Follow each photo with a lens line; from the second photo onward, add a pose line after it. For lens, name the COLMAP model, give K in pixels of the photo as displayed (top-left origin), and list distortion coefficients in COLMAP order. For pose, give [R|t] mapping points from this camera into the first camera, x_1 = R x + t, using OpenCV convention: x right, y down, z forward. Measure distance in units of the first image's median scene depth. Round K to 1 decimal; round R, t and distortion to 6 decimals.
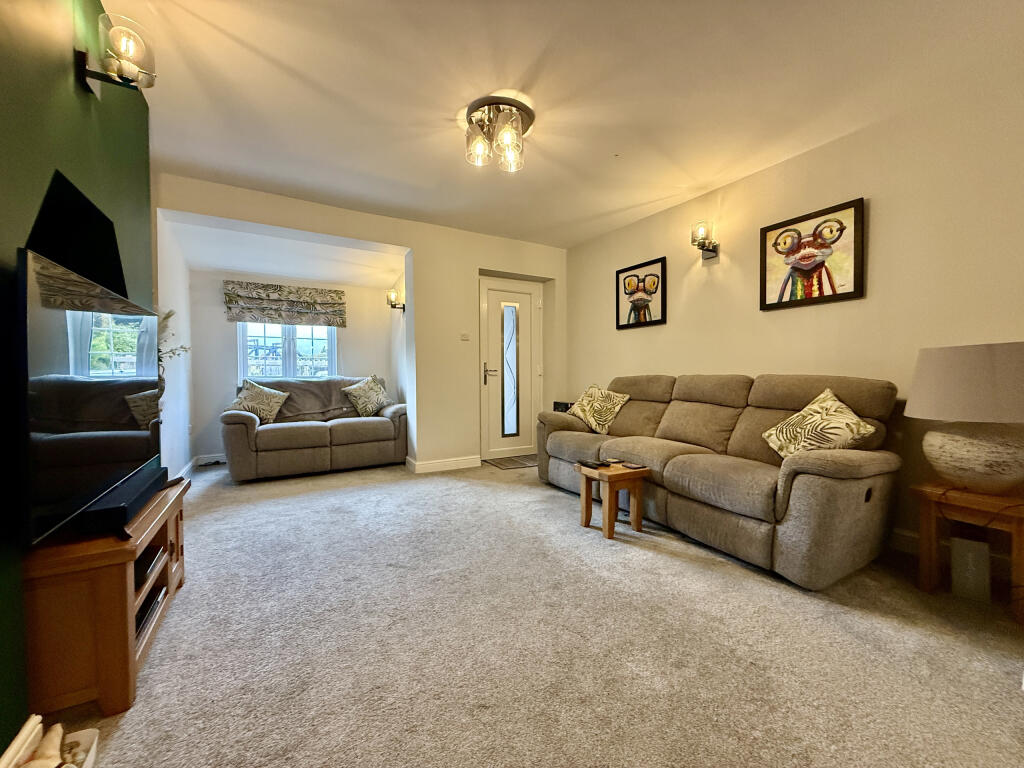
lens RADIAL K [[404.4, 0, 507.0], [0, 404.4, 383.2], [0, 0, 1]] dist [-0.002184, -0.000350]
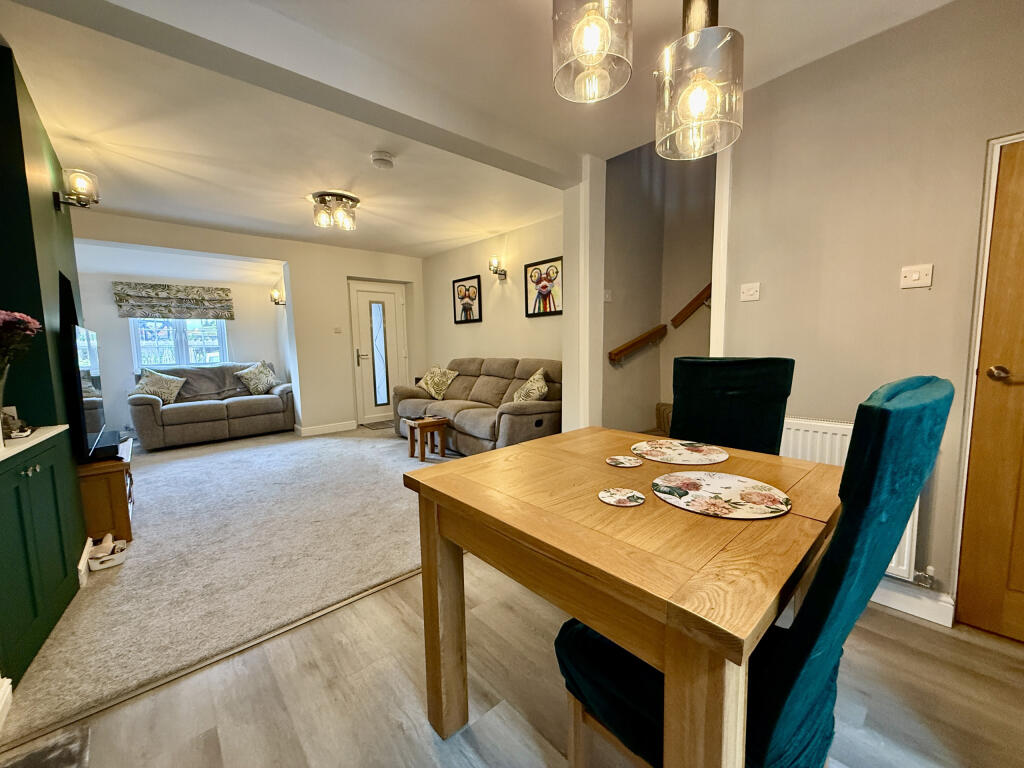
lens RADIAL K [[404.4, 0, 507.0], [0, 404.4, 383.2], [0, 0, 1]] dist [-0.002184, -0.000350]
pose [[0.977876, -0.037340, 0.205826, 0.173250], [0.022766, 0.997092, 0.072727, -0.031093], [-0.207943, -0.066432, 0.975882, -0.435395]]
